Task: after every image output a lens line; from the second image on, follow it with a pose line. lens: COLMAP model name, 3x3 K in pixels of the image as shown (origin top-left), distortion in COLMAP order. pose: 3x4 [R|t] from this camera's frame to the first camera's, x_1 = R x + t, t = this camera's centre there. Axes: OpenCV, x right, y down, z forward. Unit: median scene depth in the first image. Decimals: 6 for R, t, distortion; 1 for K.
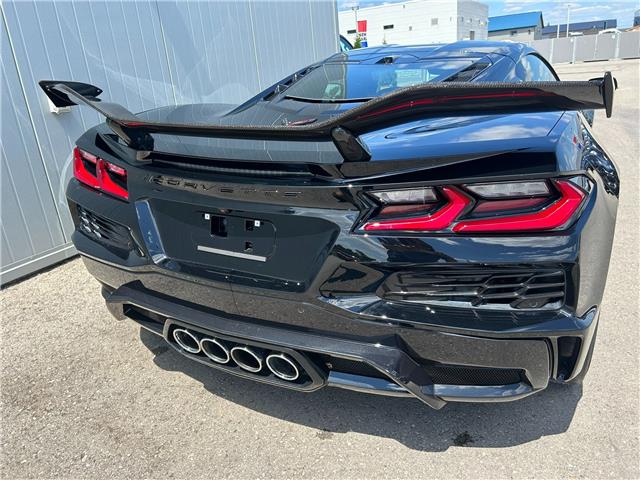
lens RADIAL K [[488.6, 0, 321.2], [0, 488.6, 245.8], [0, 0, 1]] dist [0.039032, -0.038223]
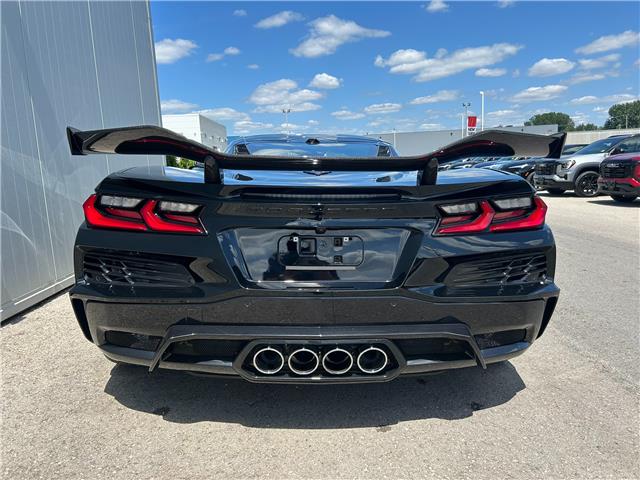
lens RADIAL K [[488.6, 0, 322.1], [0, 488.6, 242.3], [0, 0, 1]] dist [0.039032, -0.038223]
pose [[0.876661, -0.034739, 0.479853, -0.699750], [0.138338, 0.973470, -0.182260, 0.159826], [-0.460791, 0.226163, 0.858209, -0.021409]]
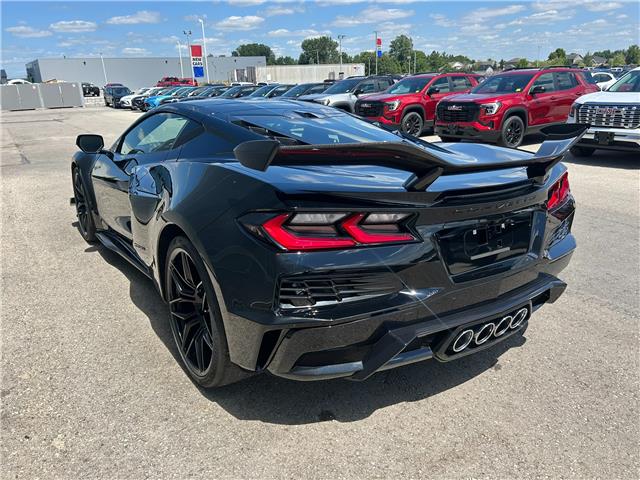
lens RADIAL K [[488.6, 0, 323.8], [0, 488.6, 237.0], [0, 0, 1]] dist [0.039032, -0.038223]
pose [[0.471277, -0.210641, 0.856463, -1.487189], [0.298147, 0.951945, 0.070066, -0.249420], [-0.830064, 0.222331, 0.511432, 0.634648]]
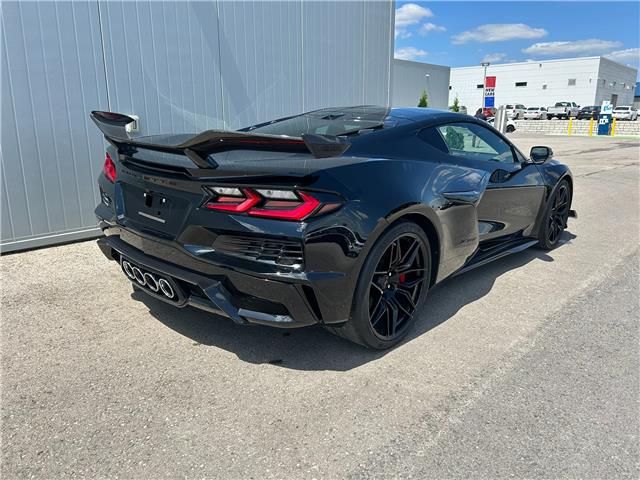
lens RADIAL K [[488.6, 0, 321.9], [0, 488.6, 235.3], [0, 0, 1]] dist [0.039032, -0.038223]
pose [[0.963873, 0.138866, -0.227302, 0.742658], [-0.161487, 0.983288, -0.084064, 0.118931], [0.211829, 0.117733, 0.970189, -0.501236]]
